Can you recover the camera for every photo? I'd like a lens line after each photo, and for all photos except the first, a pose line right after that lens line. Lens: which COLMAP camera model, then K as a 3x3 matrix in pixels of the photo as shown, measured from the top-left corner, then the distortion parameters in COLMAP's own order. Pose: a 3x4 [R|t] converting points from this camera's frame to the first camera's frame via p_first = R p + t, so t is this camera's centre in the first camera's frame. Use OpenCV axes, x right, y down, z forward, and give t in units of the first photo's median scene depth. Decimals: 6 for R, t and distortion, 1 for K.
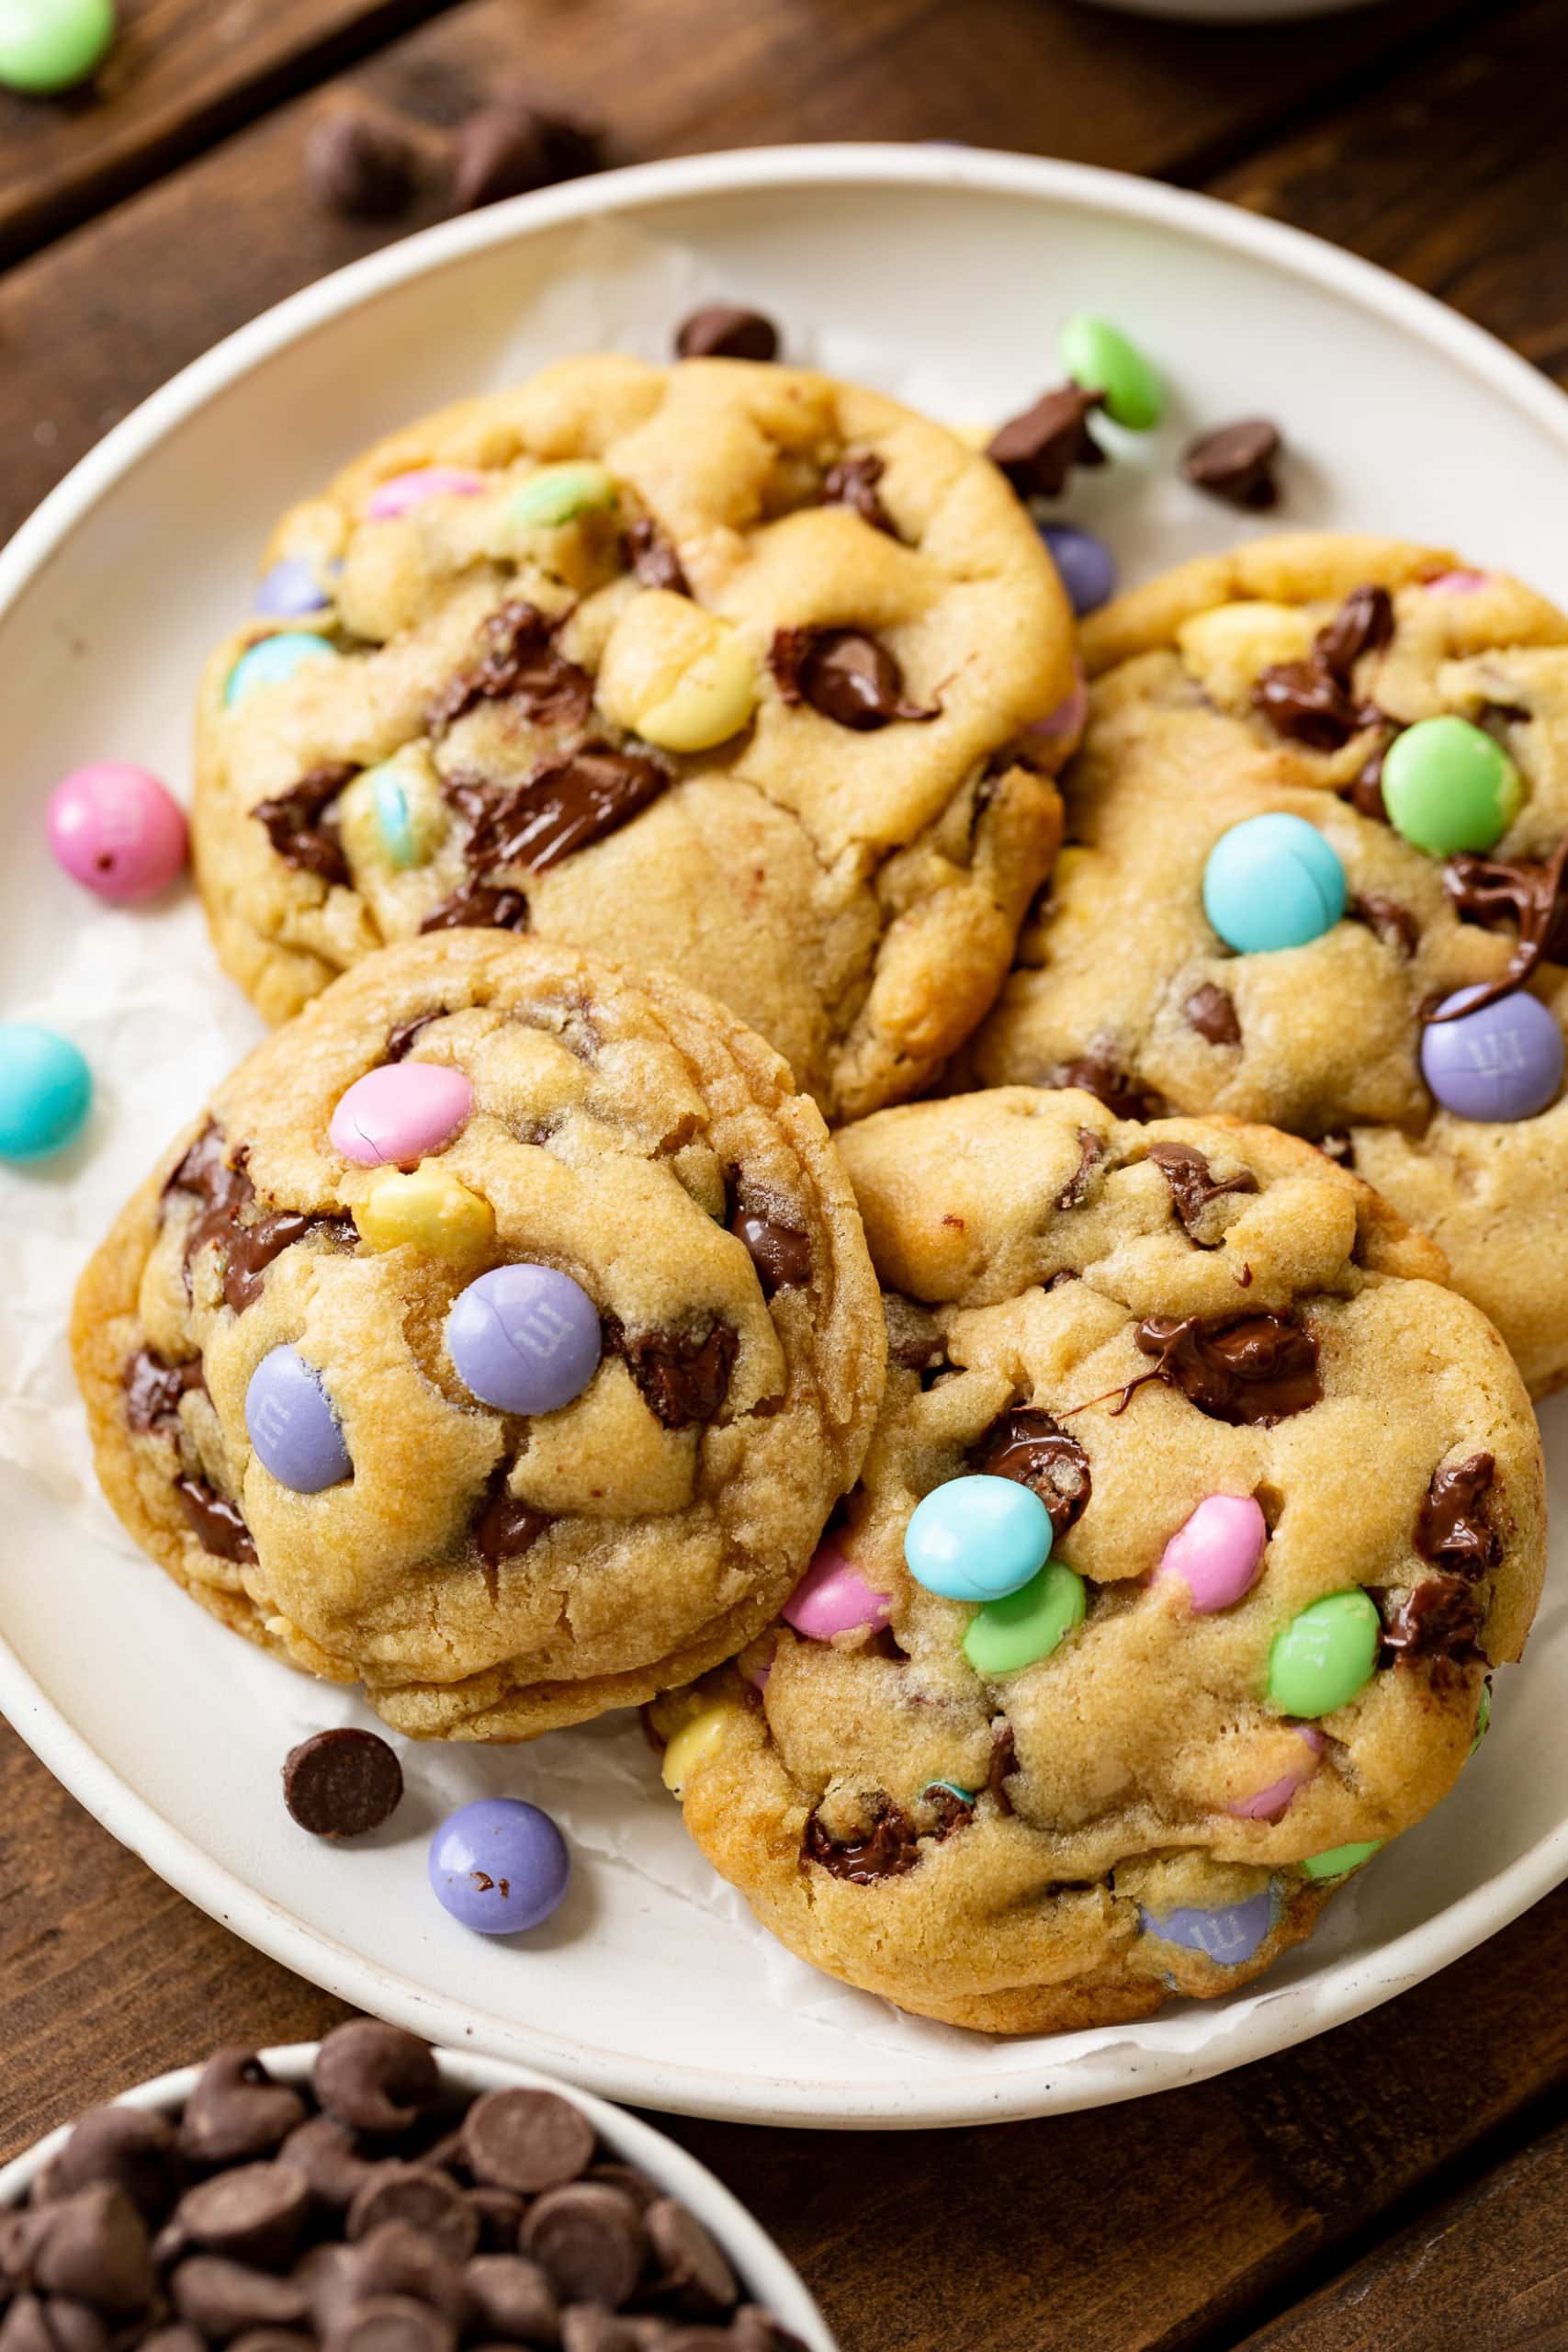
lens RADIAL K [[7498.7, 0, 784.0], [0, 7498.7, 1176.0], [0, 0, 1]] dist [0.158911, -3.518358]
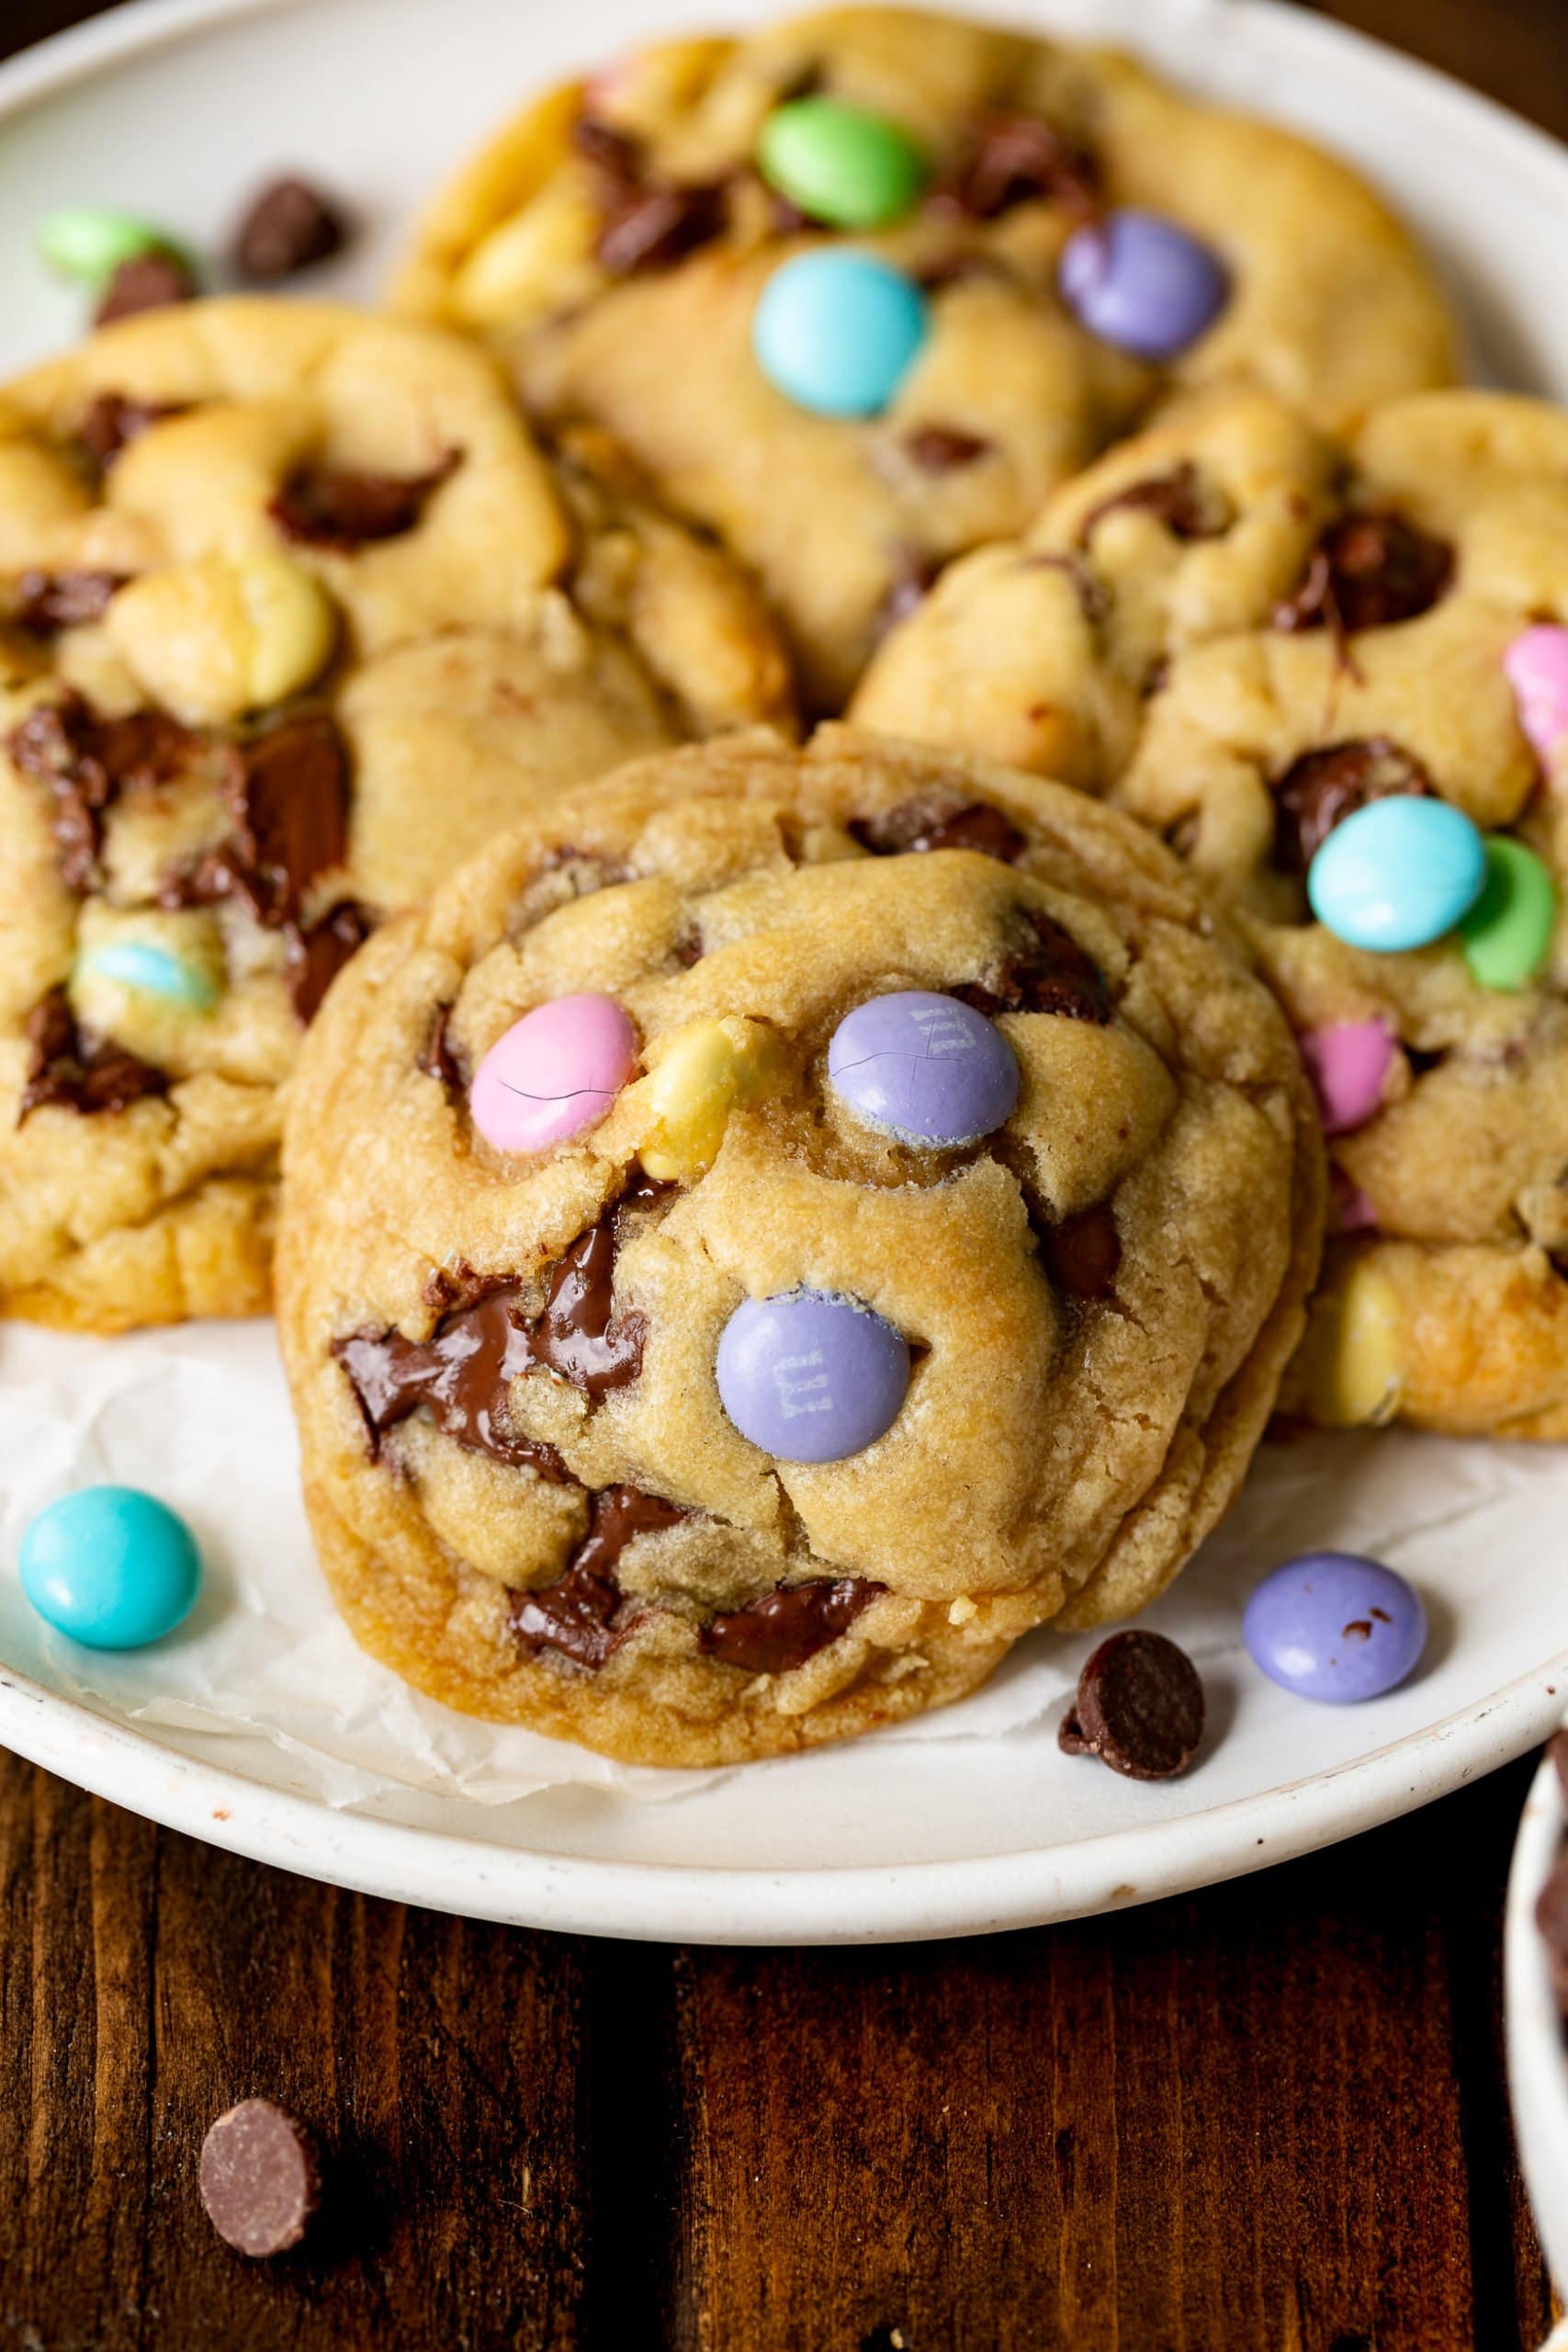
lens RADIAL K [[7498.7, 0, 784.0], [0, 7498.7, 1176.0], [0, 0, 1]] dist [0.158911, -3.518358]
pose [[0.545521, -0.657808, 0.519322, -0.459640], [0.771084, 0.636724, -0.003466, 0.020081], [-0.328385, 0.402332, 0.854571, 0.330052]]
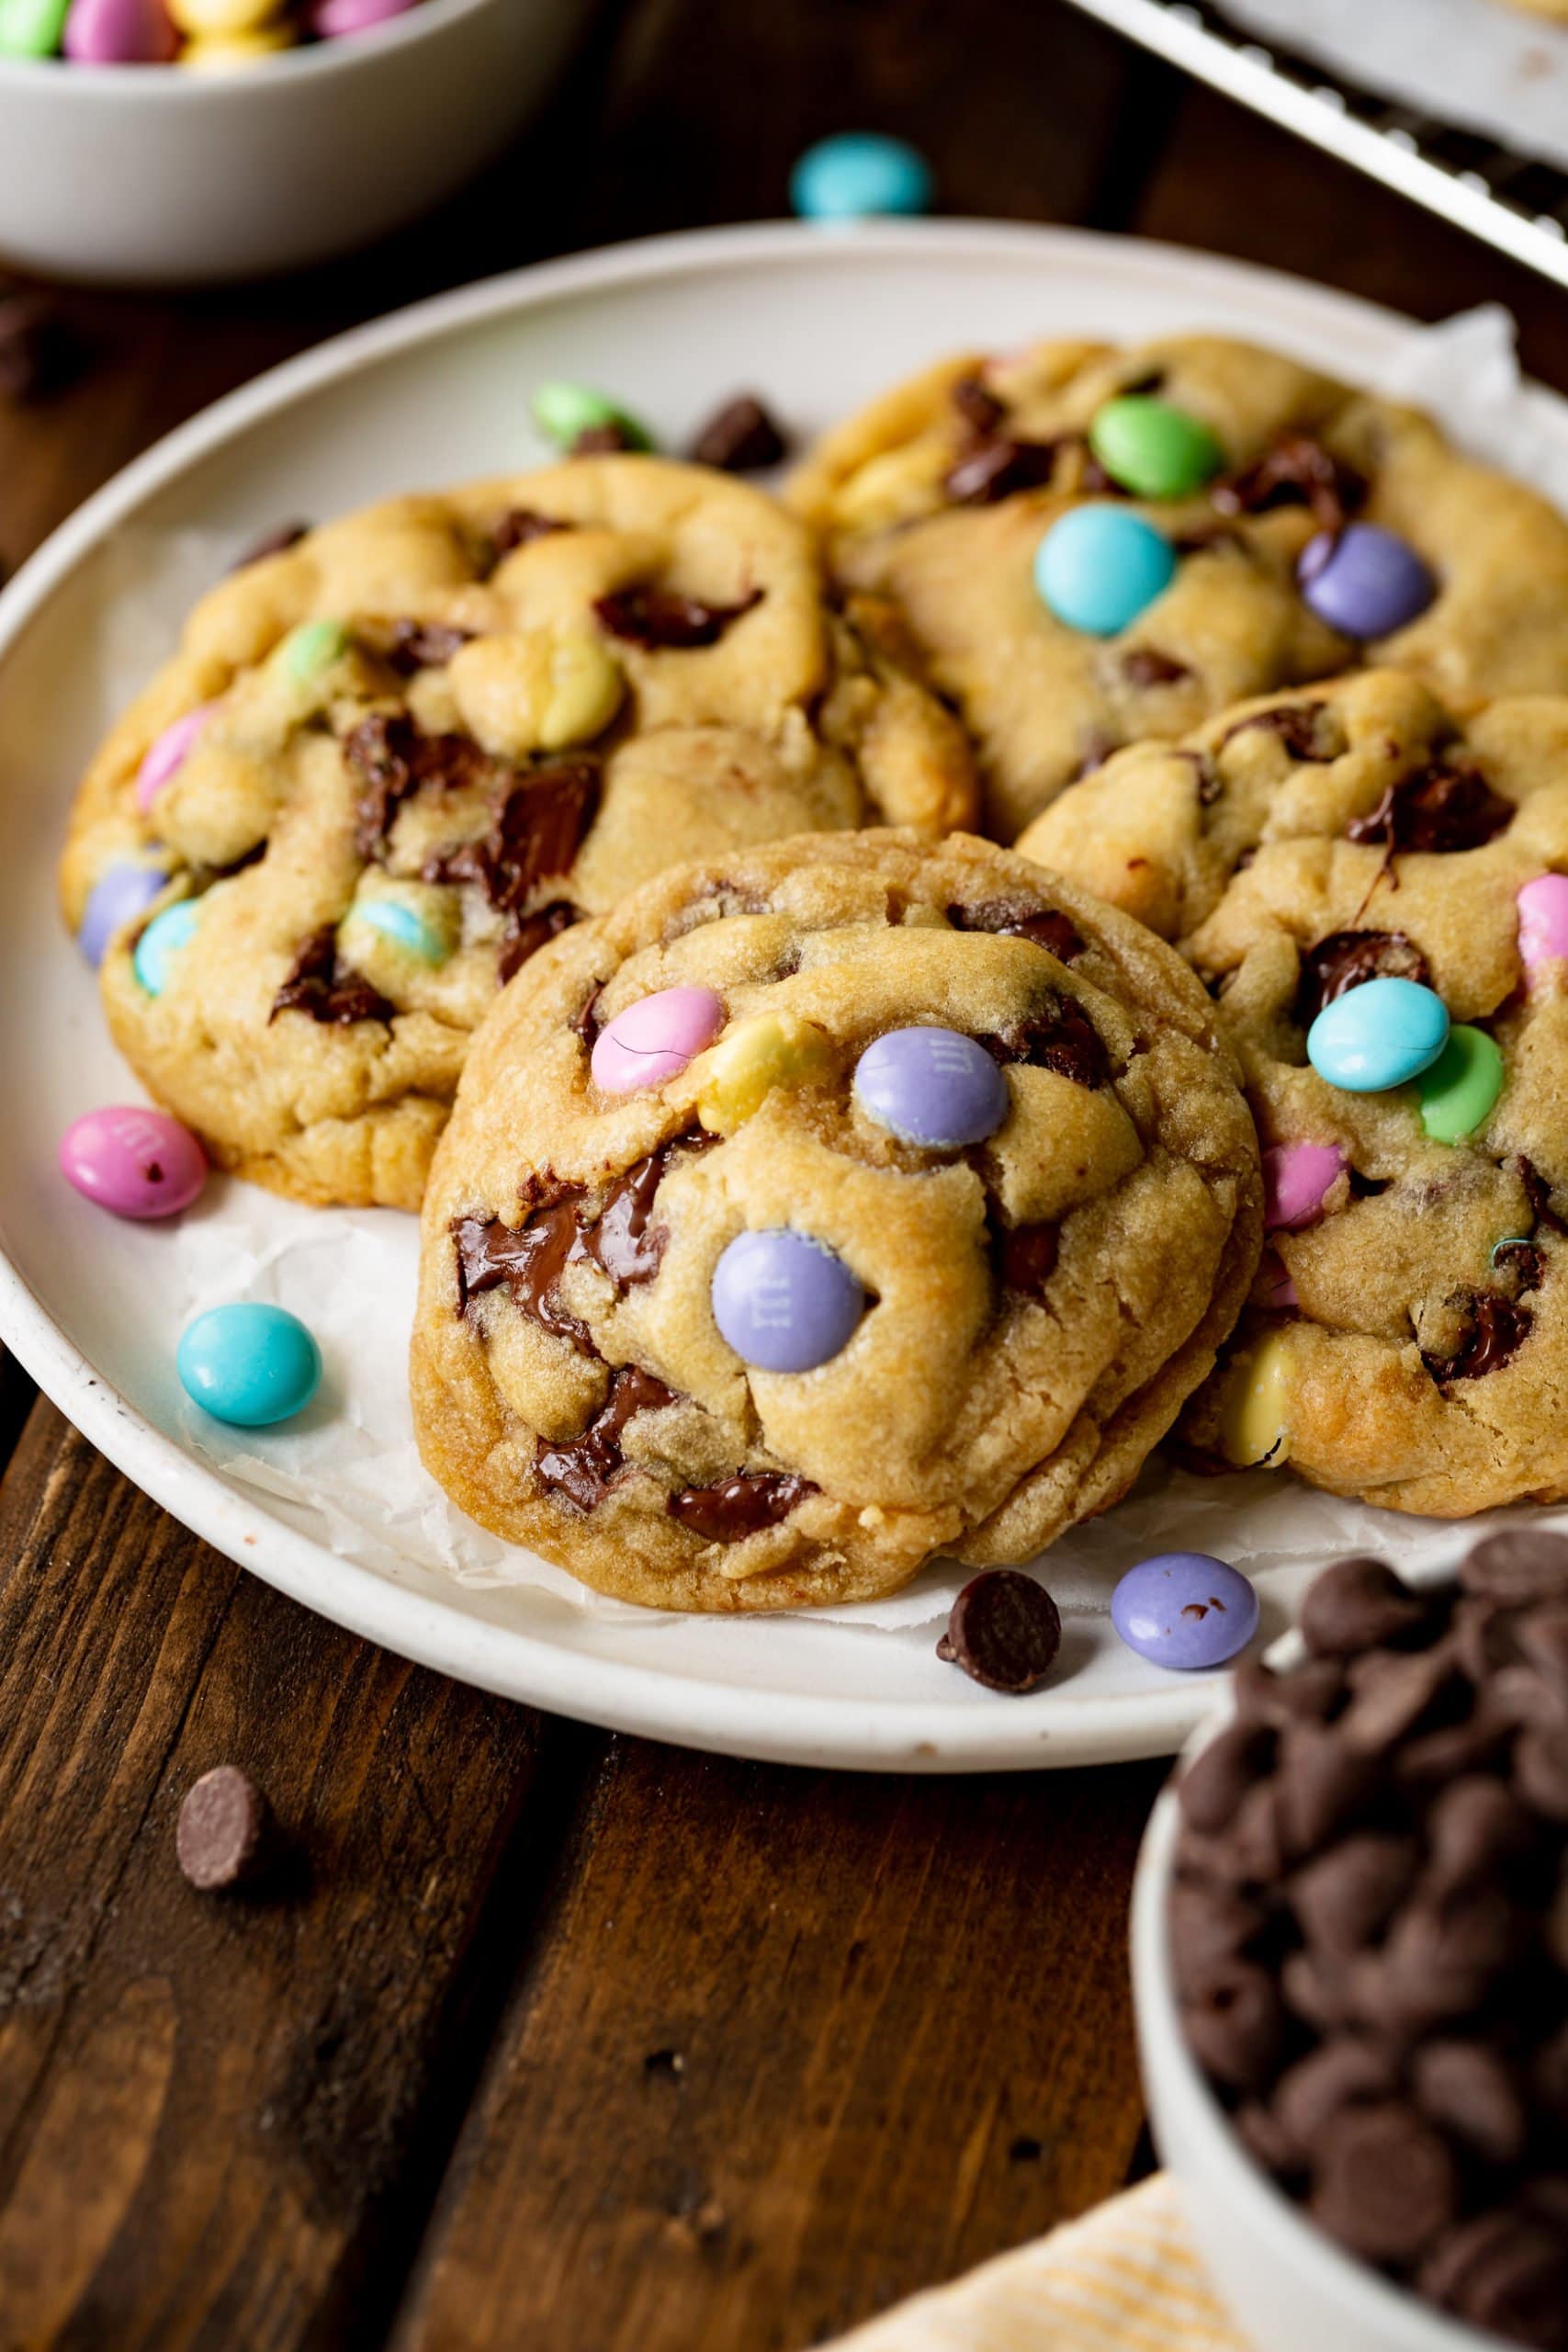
lens RADIAL K [[7498.7, 0, 784.0], [0, 7498.7, 1176.0], [0, 0, 1]] dist [0.158911, -3.518358]
pose [[0.752393, -0.473598, 0.457831, -0.507197], [0.606346, 0.769527, -0.200433, 0.217024], [-0.257389, 0.428409, 0.866151, 0.148845]]
